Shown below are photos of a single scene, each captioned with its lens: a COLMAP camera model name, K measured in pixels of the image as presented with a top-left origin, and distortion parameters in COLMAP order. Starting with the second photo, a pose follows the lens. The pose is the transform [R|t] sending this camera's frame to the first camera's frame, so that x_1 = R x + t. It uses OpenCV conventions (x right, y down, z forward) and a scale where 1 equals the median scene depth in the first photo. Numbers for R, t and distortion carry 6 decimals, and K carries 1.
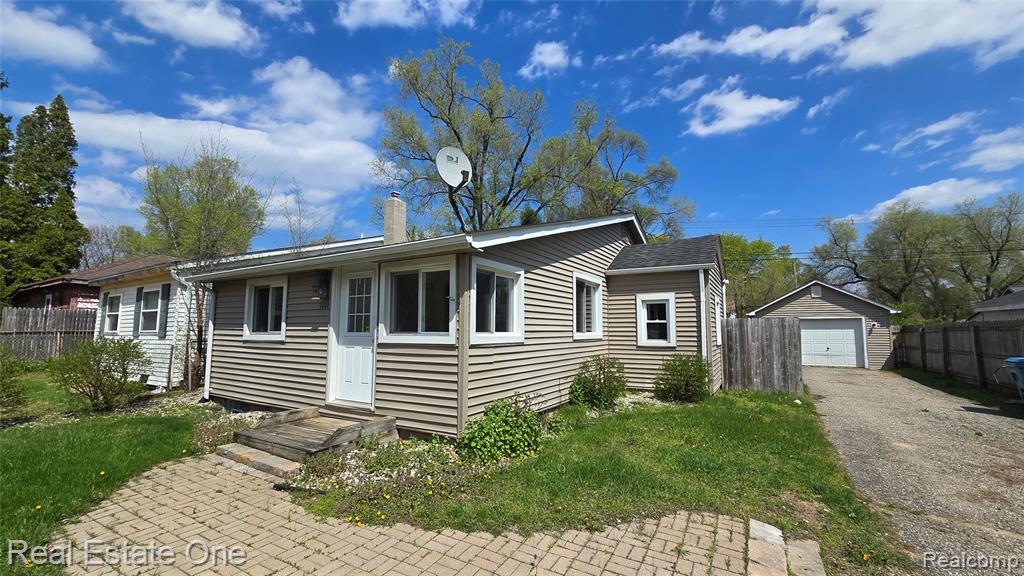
lens RADIAL K [[419.6, 0, 512.2], [0, 419.6, 294.2], [0, 0, 1]] dist [-0.000045, -0.000550]
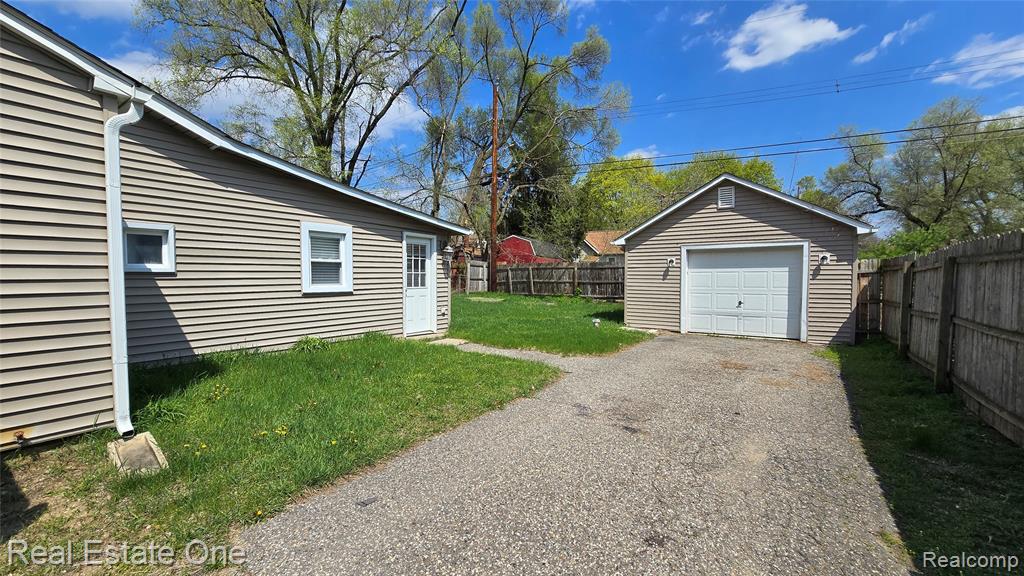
lens RADIAL K [[419.6, 0, 510.5], [0, 419.6, 286.4], [0, 0, 1]] dist [-0.000045, -0.000550]
pose [[0.998215, -0.002370, -0.059668, 0.505848], [0.009027, 0.993719, 0.111540, 0.046503], [0.059029, -0.111880, 0.991967, 0.462959]]
